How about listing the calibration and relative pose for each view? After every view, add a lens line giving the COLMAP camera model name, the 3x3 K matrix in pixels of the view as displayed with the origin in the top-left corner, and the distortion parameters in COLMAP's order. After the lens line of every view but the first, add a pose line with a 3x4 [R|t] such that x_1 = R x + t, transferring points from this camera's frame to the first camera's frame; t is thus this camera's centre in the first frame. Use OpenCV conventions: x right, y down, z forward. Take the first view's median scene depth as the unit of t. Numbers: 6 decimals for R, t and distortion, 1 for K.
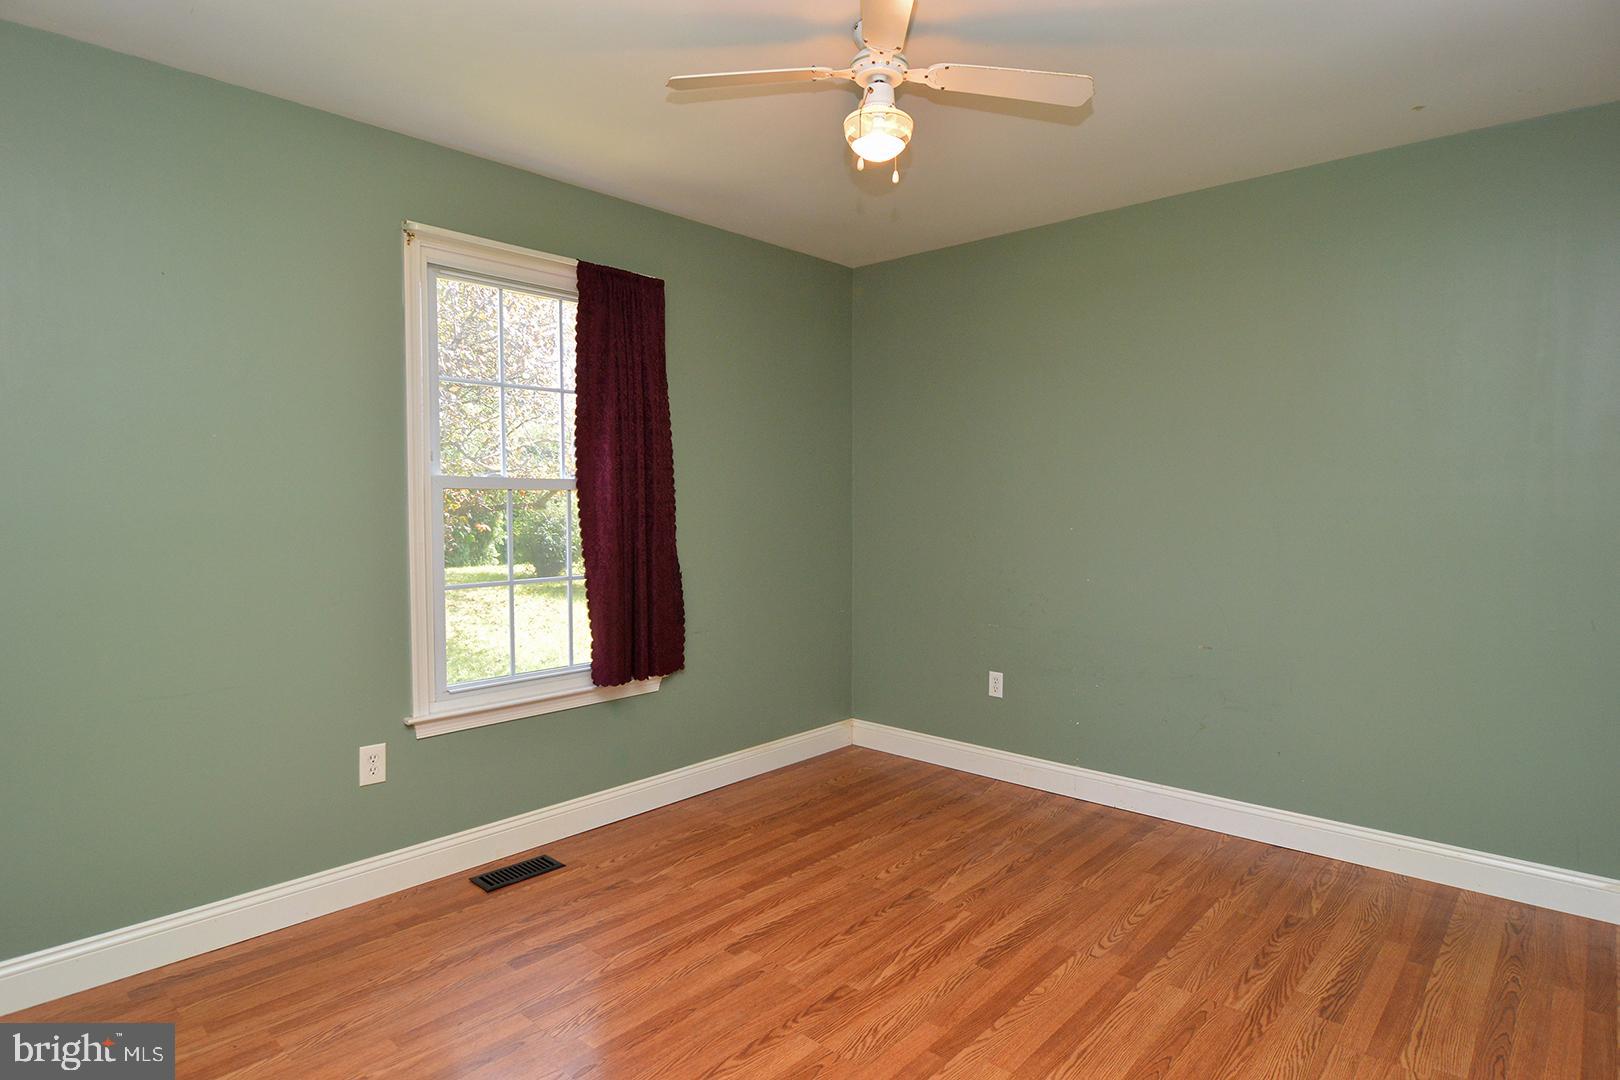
lens RADIAL K [[887.4, 0, 817.0], [0, 887.4, 537.1], [0, 0, 1]] dist [-0.000554, -0.011604]
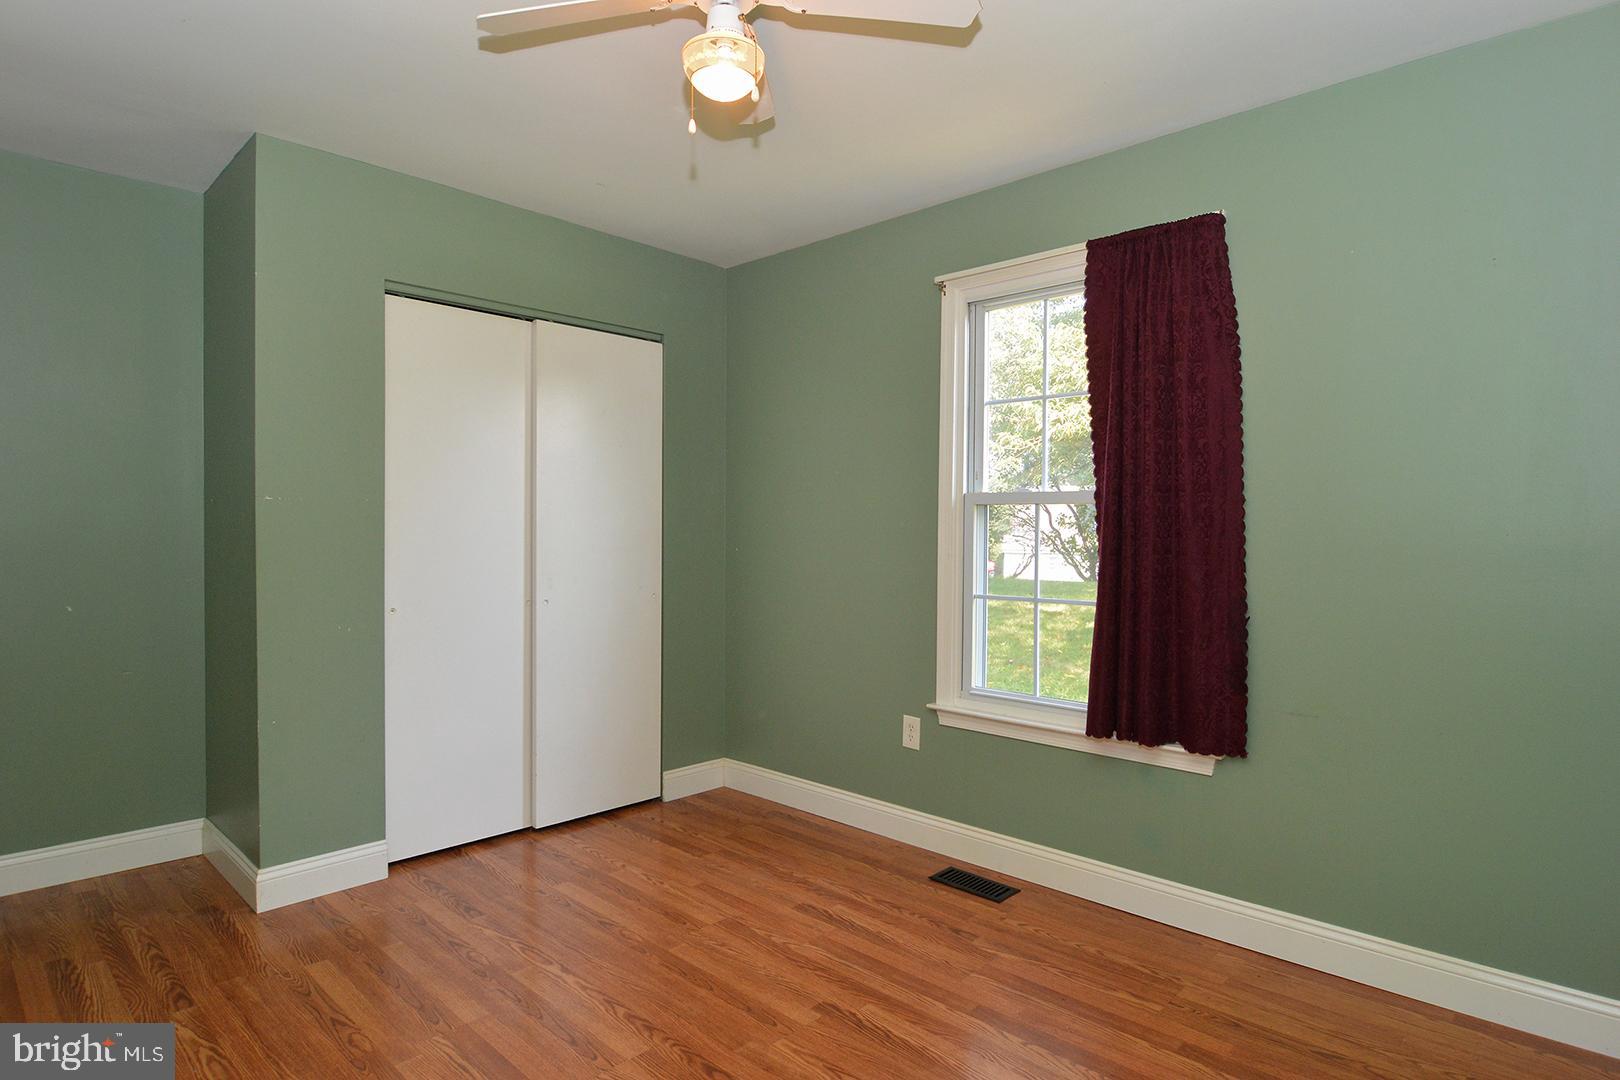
lens RADIAL K [[887.4, 0, 817.0], [0, 887.4, 537.1], [0, 0, 1]] dist [-0.000554, -0.011604]
pose [[-0.034020, 0.009332, -0.999378, 0.706962], [-0.046167, 0.998874, 0.010899, -0.018825], [0.998354, 0.046509, -0.033551, 0.882887]]
